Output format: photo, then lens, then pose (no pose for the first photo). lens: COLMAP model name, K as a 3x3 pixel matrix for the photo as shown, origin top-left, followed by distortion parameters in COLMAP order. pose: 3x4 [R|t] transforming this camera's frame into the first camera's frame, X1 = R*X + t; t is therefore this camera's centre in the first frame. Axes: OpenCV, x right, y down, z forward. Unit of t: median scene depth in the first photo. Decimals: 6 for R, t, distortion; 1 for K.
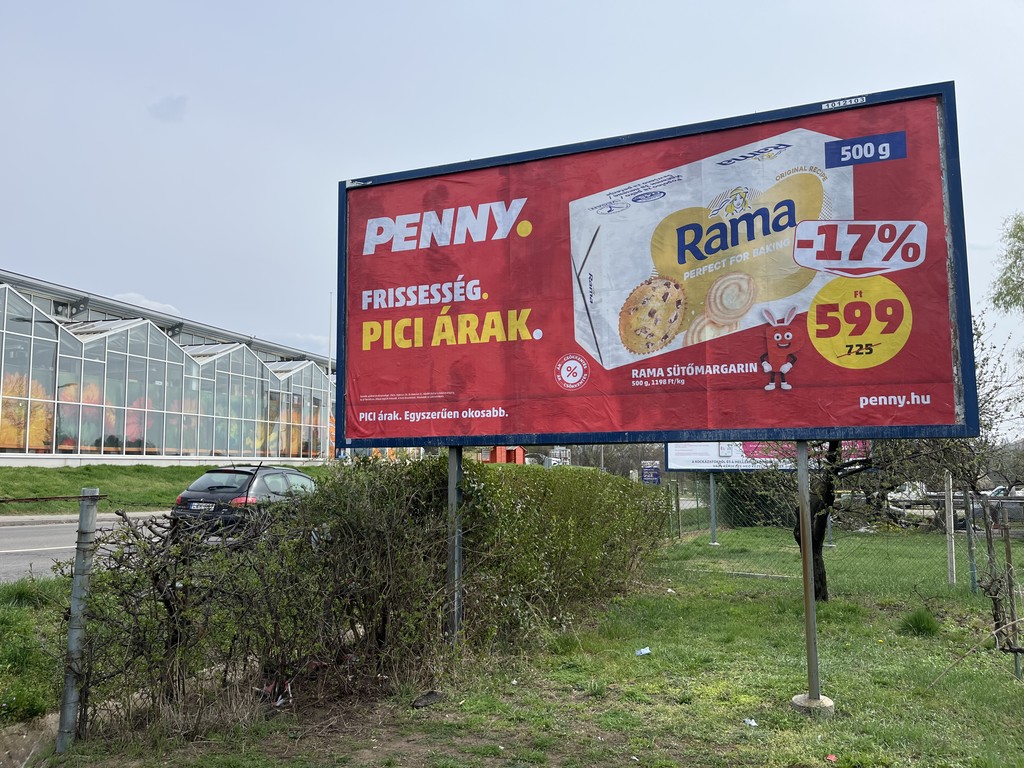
lens RADIAL K [[805.1, 0, 493.5], [0, 805.1, 387.1], [0, 0, 1]] dist [0.060951, -0.090975]
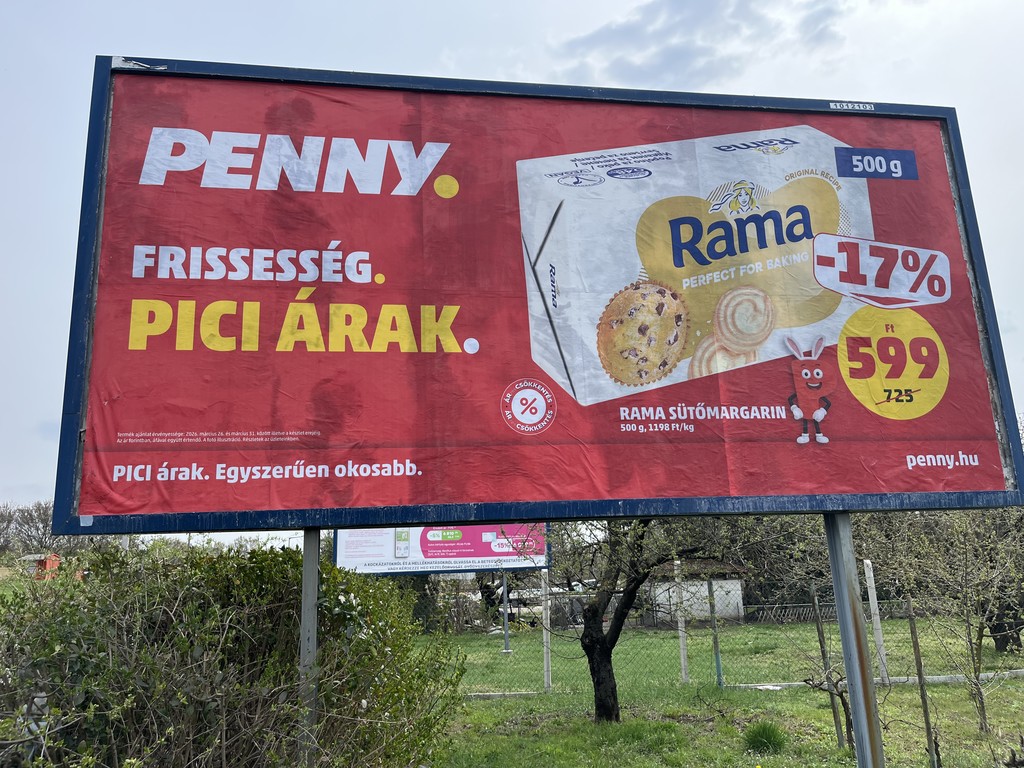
lens RADIAL K [[805.1, 0, 527.7], [0, 805.1, 374.9], [0, 0, 1]] dist [0.060951, -0.090975]
pose [[0.850971, 0.095512, 0.516455, -0.226102], [-0.019165, 0.988318, -0.151198, 0.050639], [-0.524863, 0.118767, 0.842860, 0.430442]]
